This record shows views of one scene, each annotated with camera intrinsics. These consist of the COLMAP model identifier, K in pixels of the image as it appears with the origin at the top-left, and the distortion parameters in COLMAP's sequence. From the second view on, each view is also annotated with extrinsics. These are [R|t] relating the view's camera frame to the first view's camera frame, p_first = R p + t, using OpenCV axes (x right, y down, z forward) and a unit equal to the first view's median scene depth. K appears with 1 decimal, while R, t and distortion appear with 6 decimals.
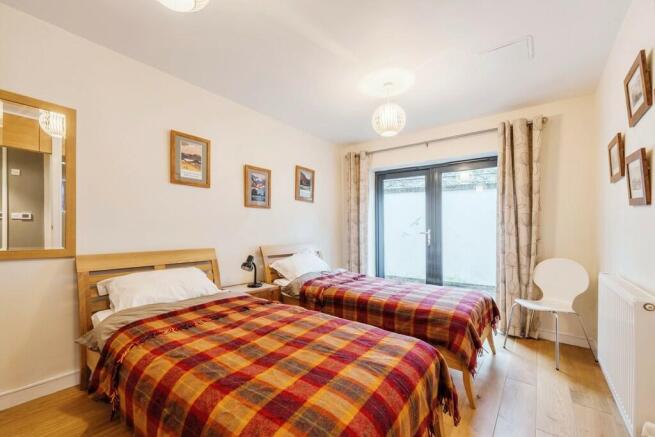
lens RADIAL K [[270.5, 0, 327.8], [0, 270.5, 229.2], [0, 0, 1]] dist [0.000954, 0.000071]
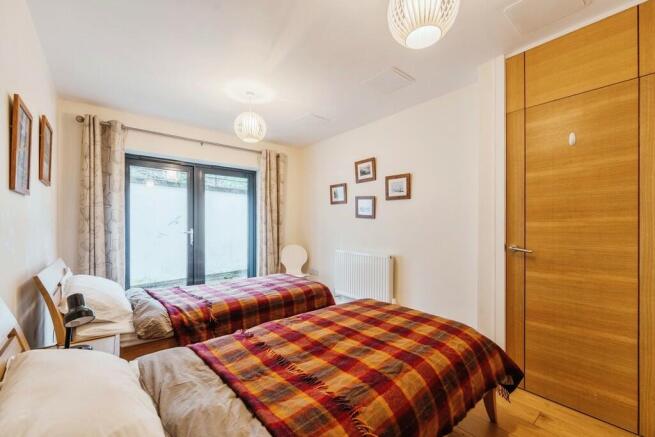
lens RADIAL K [[266.1, 0, 334.2], [0, 266.1, 219.8], [0, 0, 1]] dist [0.000385, 0.000210]
pose [[0.196068, 0.002305, 0.980588, -0.625310], [0.003103, 0.999991, -0.002971, -0.033930], [-0.980585, 0.003625, 0.196059, 0.411341]]
